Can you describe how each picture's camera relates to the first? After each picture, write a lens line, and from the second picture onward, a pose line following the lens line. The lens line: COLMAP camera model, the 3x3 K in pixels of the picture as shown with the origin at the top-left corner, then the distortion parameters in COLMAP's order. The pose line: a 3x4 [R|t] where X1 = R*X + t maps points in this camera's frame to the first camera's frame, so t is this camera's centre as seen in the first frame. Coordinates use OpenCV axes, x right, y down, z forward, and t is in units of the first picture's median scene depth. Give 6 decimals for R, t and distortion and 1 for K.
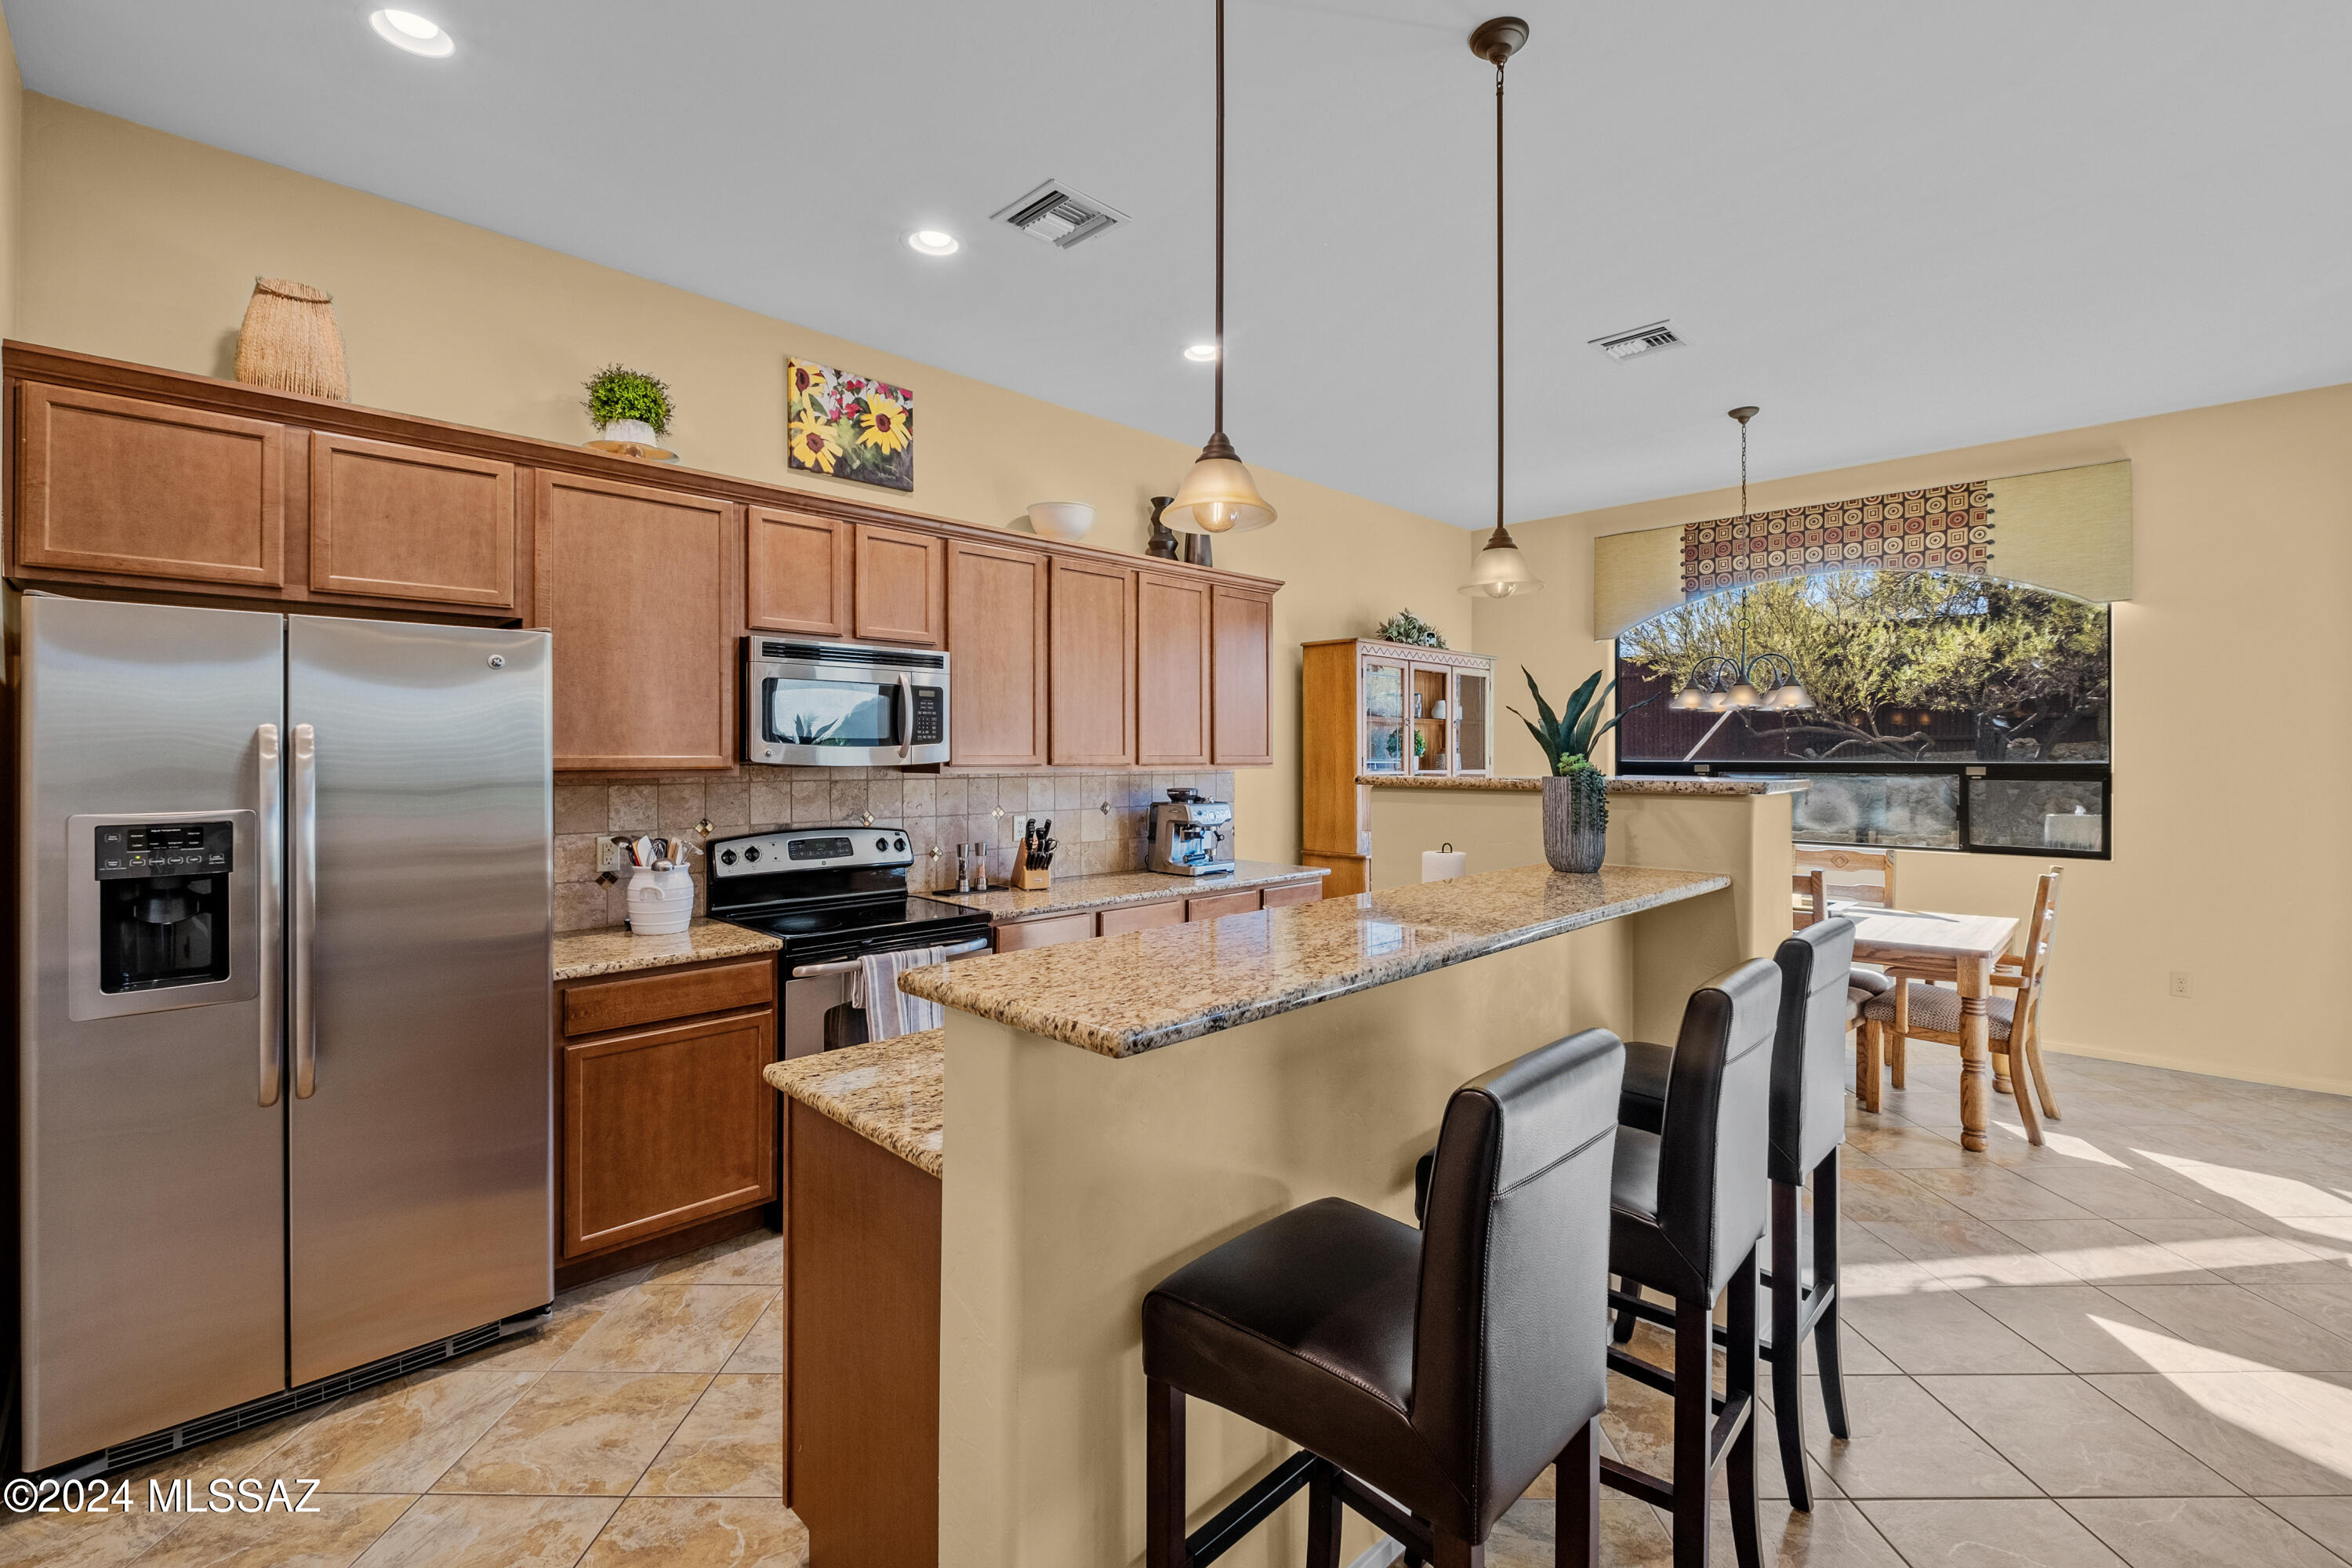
lens RADIAL K [[1020.1, 0, 1162.3], [0, 1020.1, 754.4], [0, 0, 1]] dist [-0.000153, -0.004346]
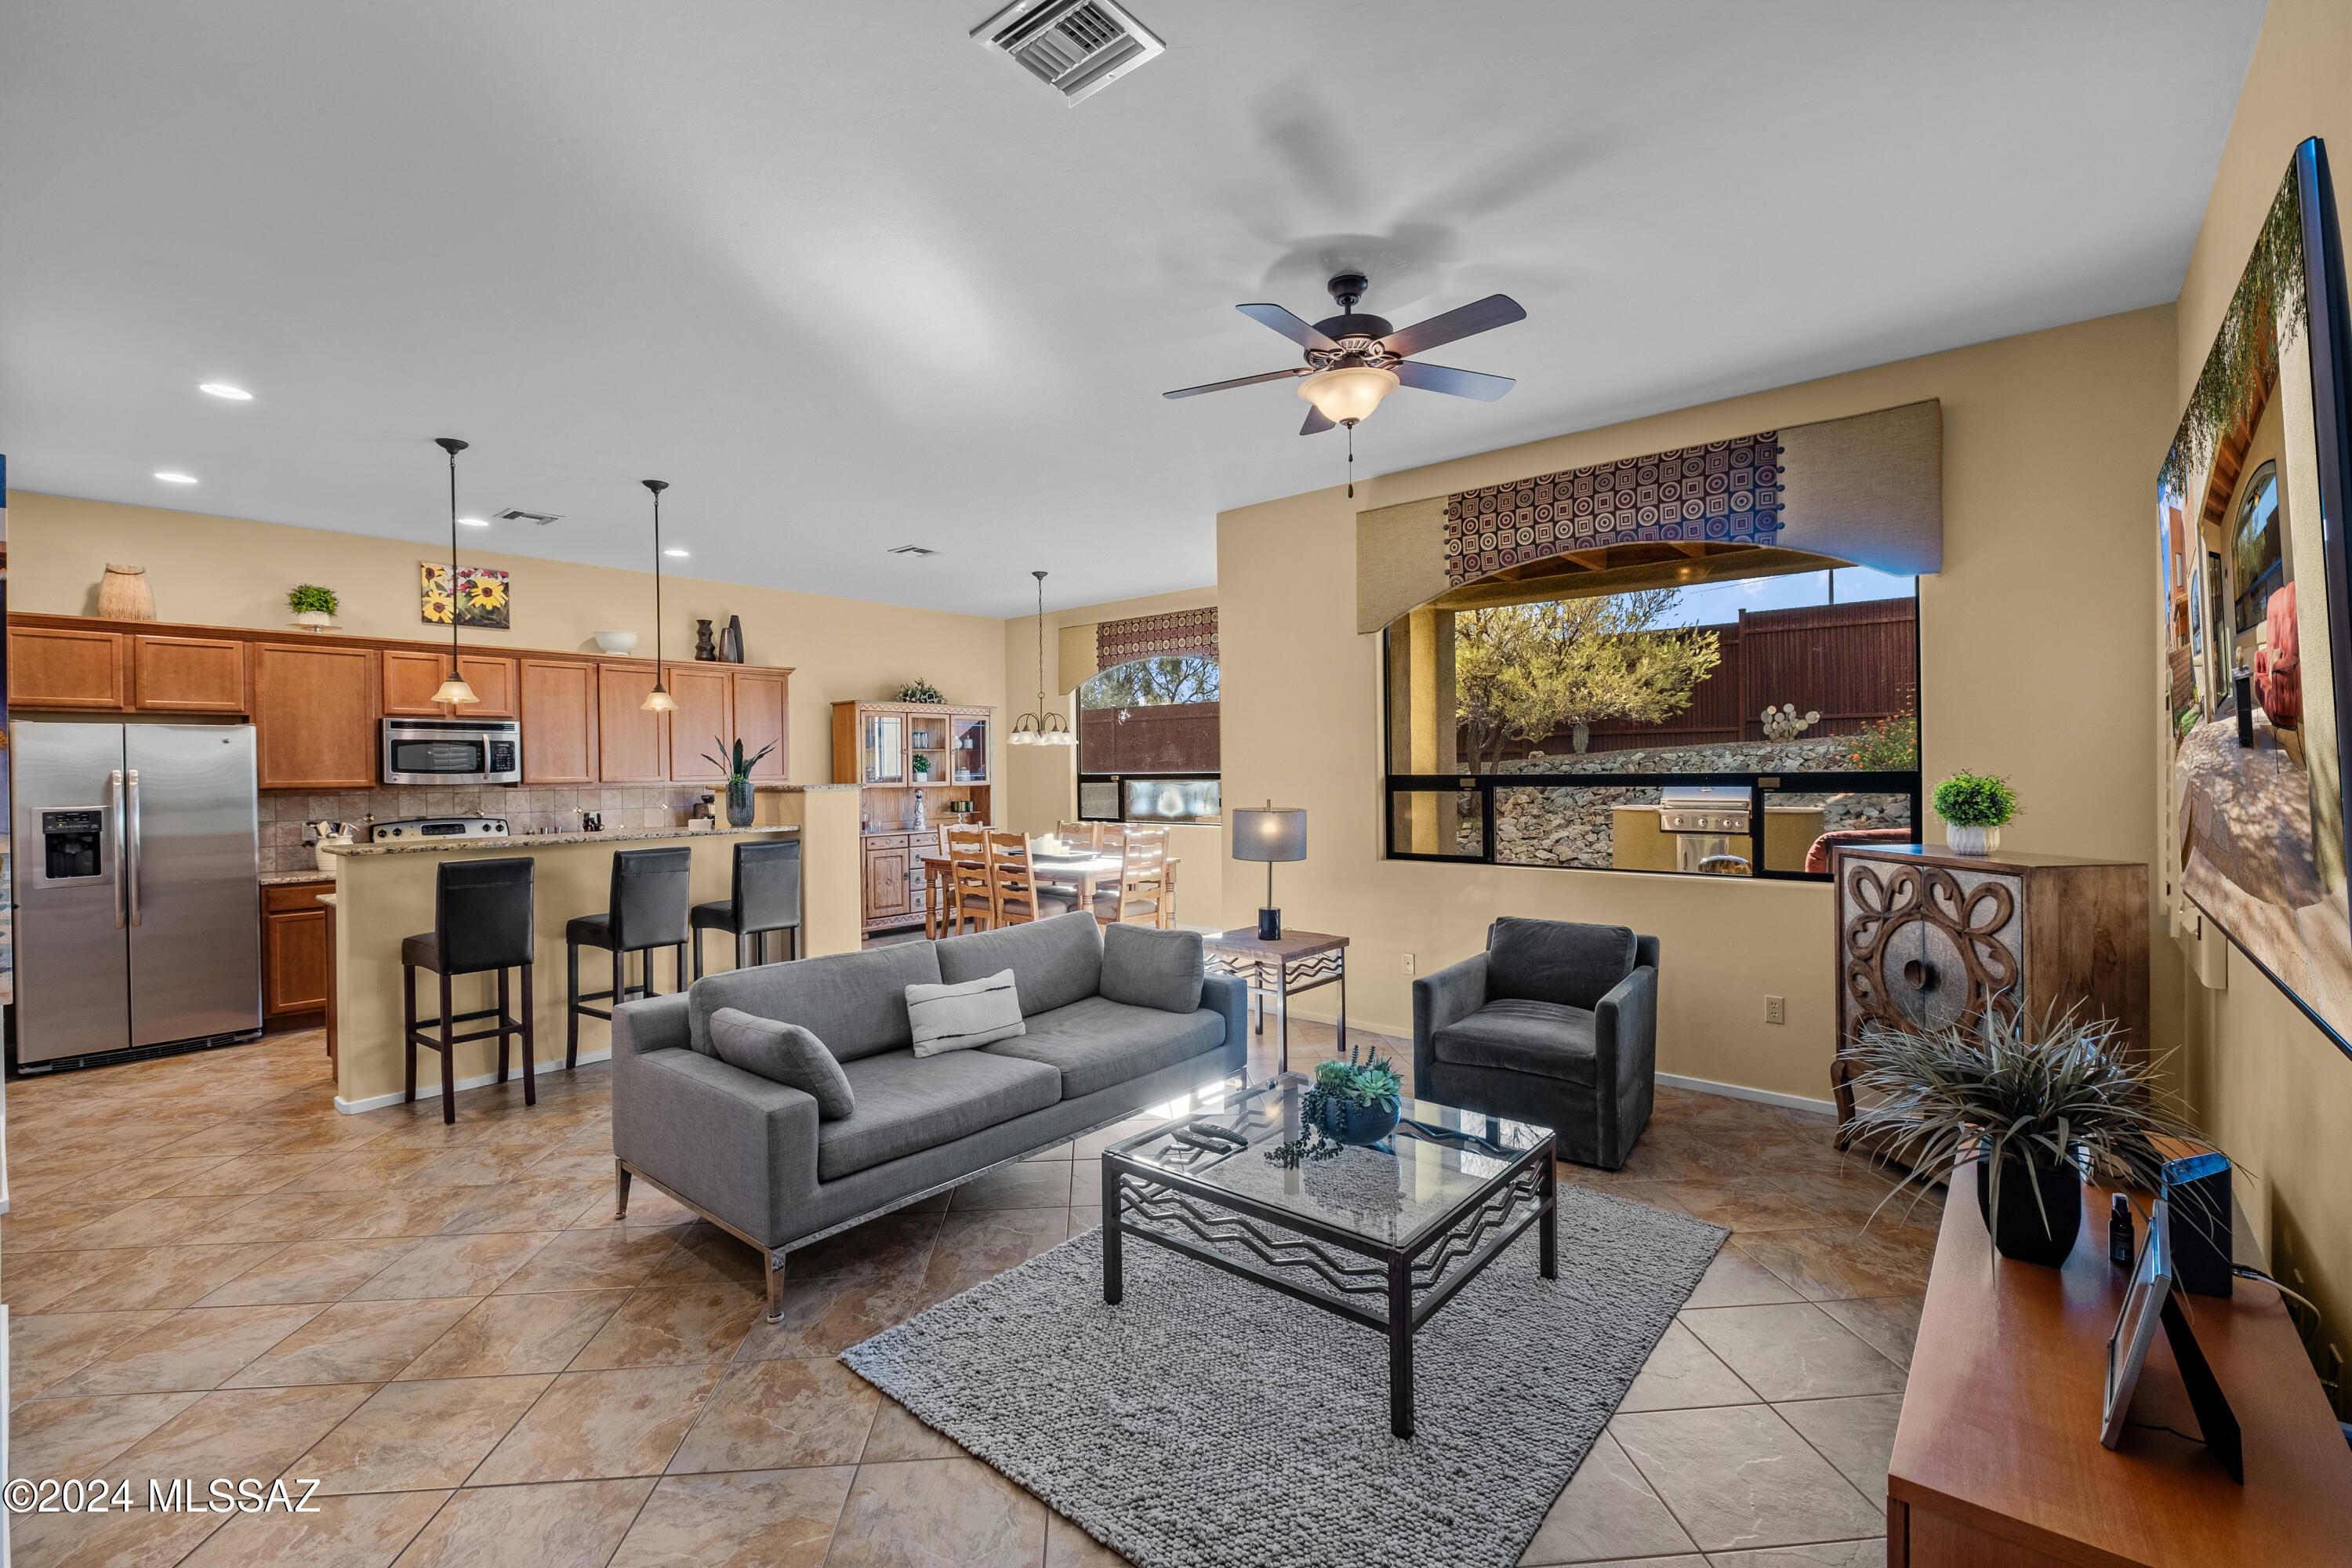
lens RADIAL K [[1020.1, 0, 1189.8], [0, 1020.1, 772.4], [0, 0, 1]] dist [-0.000153, -0.004346]
pose [[0.995446, -0.014713, 0.094183, 0.828484], [0.014452, 0.999890, 0.003450, 0.001965], [-0.094223, -0.002073, 0.995549, -0.948759]]
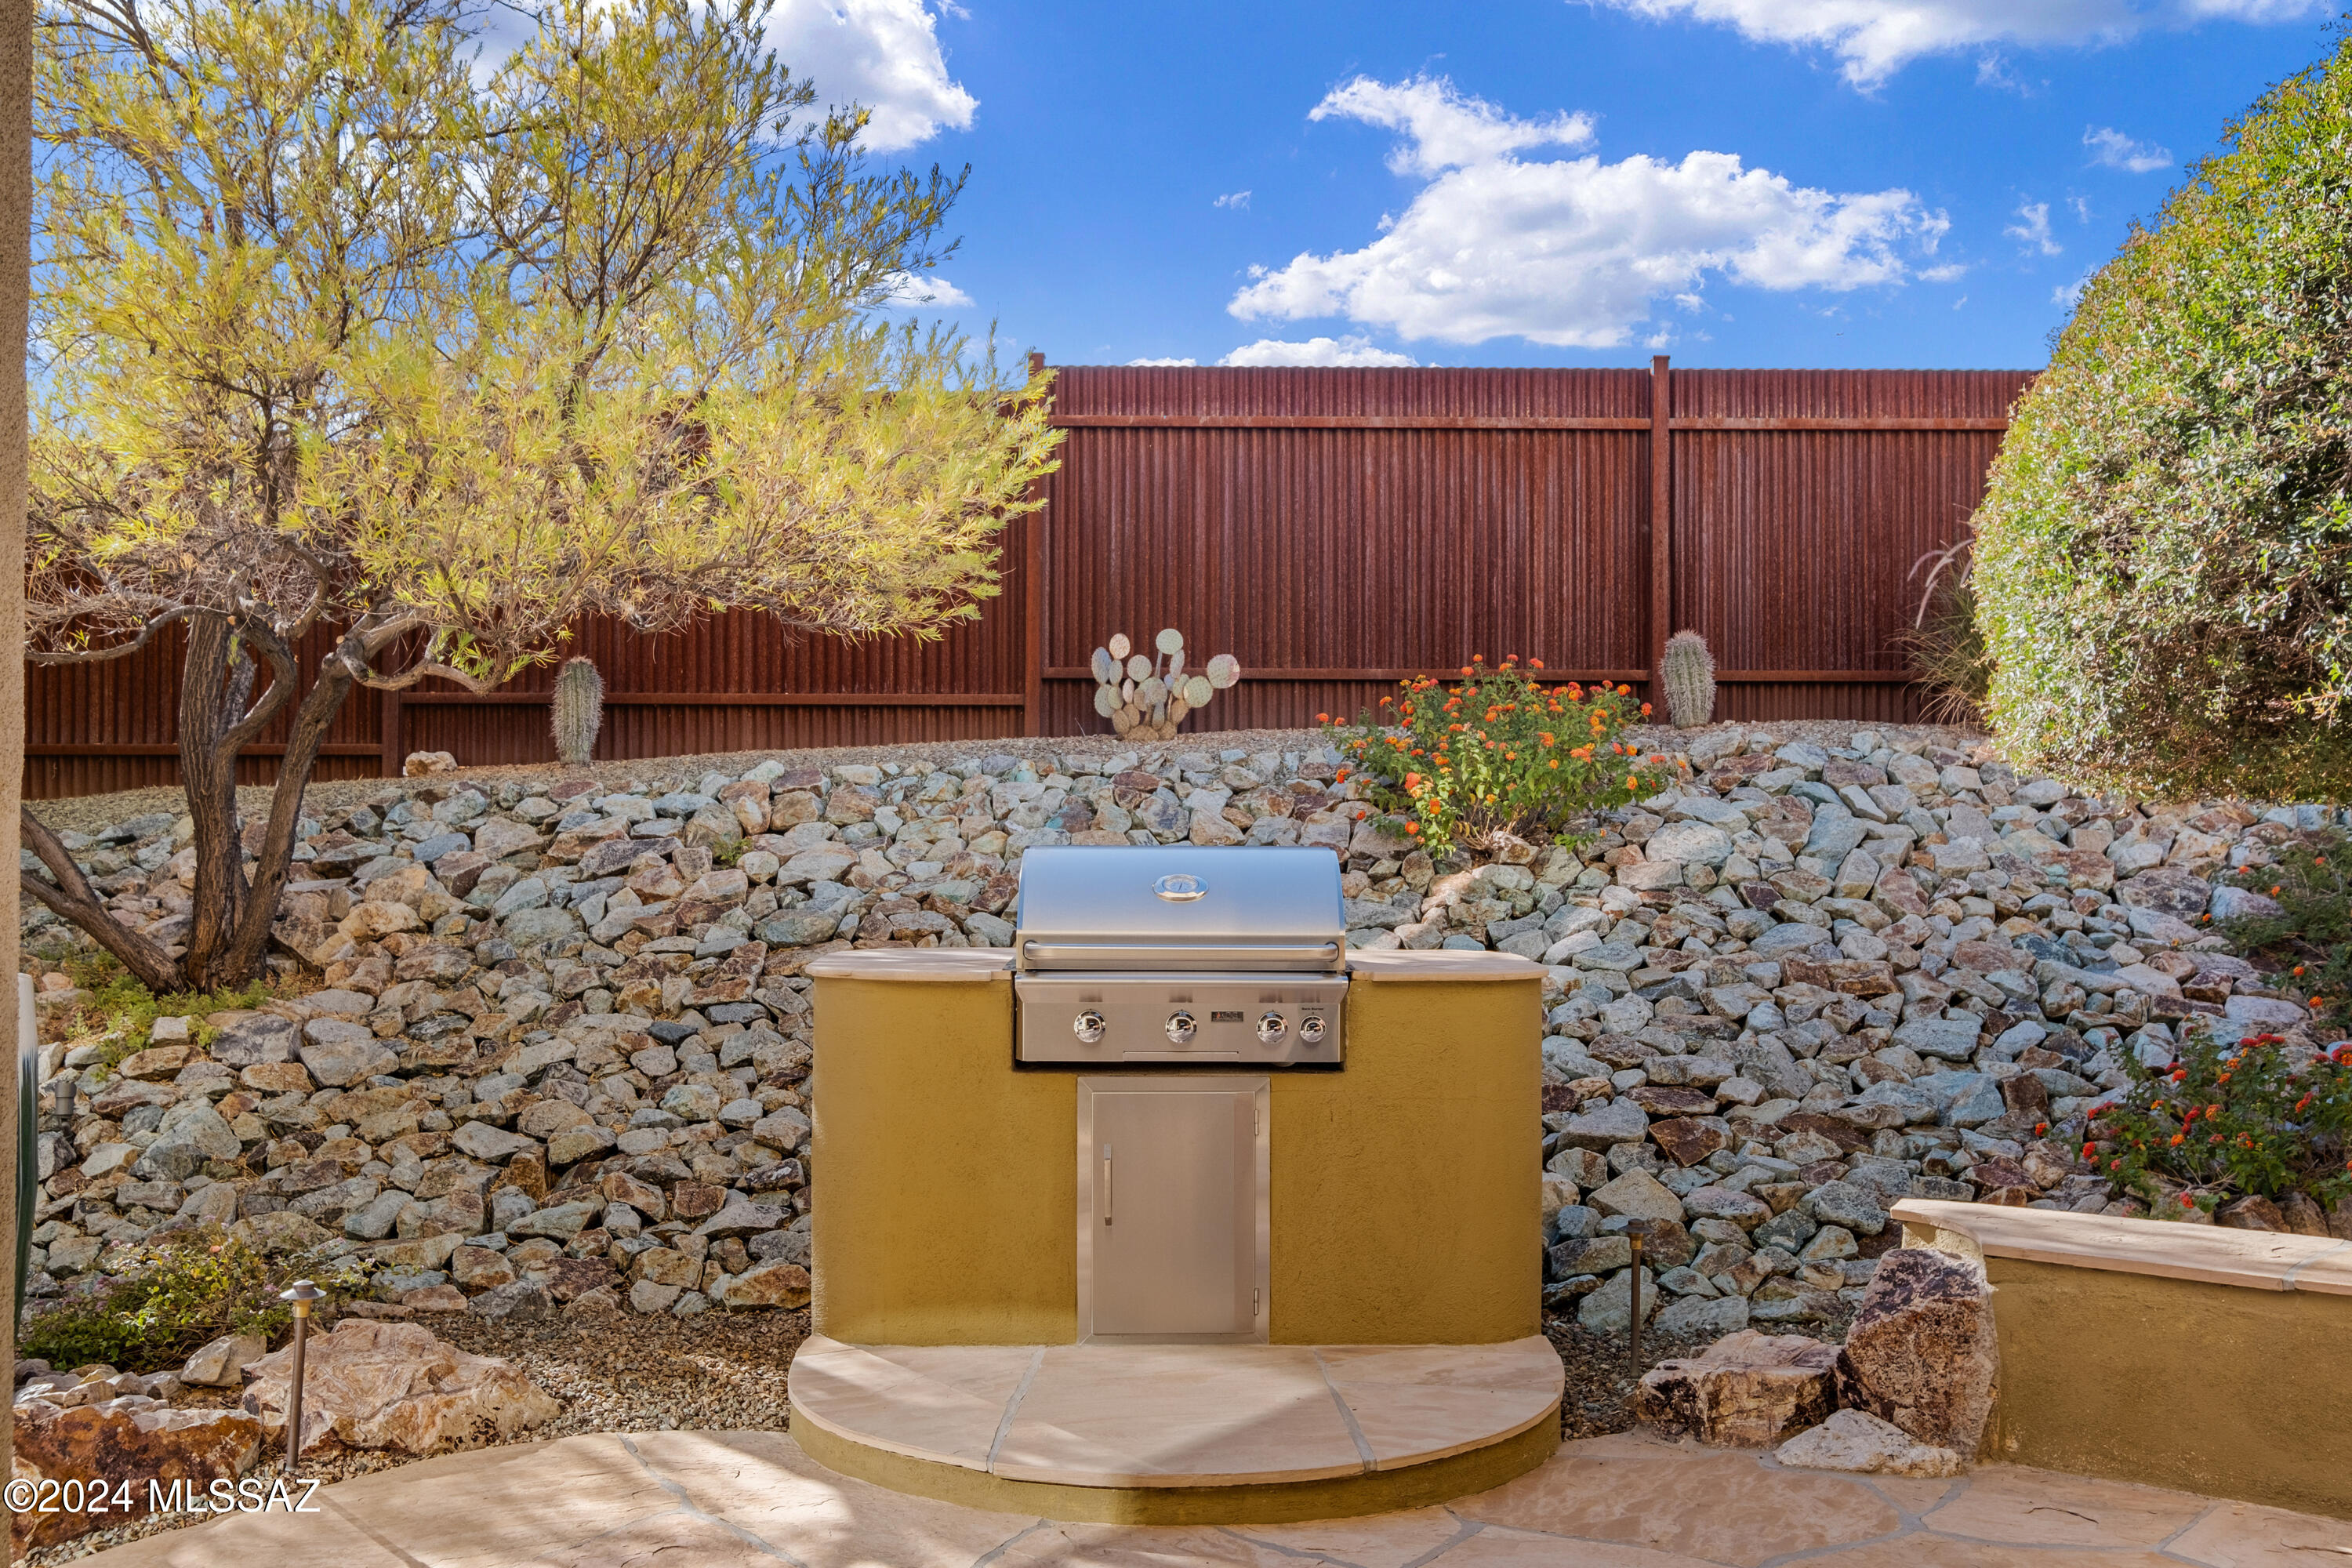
lens RADIAL K [[2107.6, 0, 1175.2], [0, 2107.6, 790.7], [0, 0, 1]] dist [-0.005131, 0.033675]
pose [[0.703854, 0.004353, 0.710331, 1.453944], [0.001052, 0.999974, -0.007170, 0.019851], [-0.710343, 0.005794, 0.703831, 0.635337]]
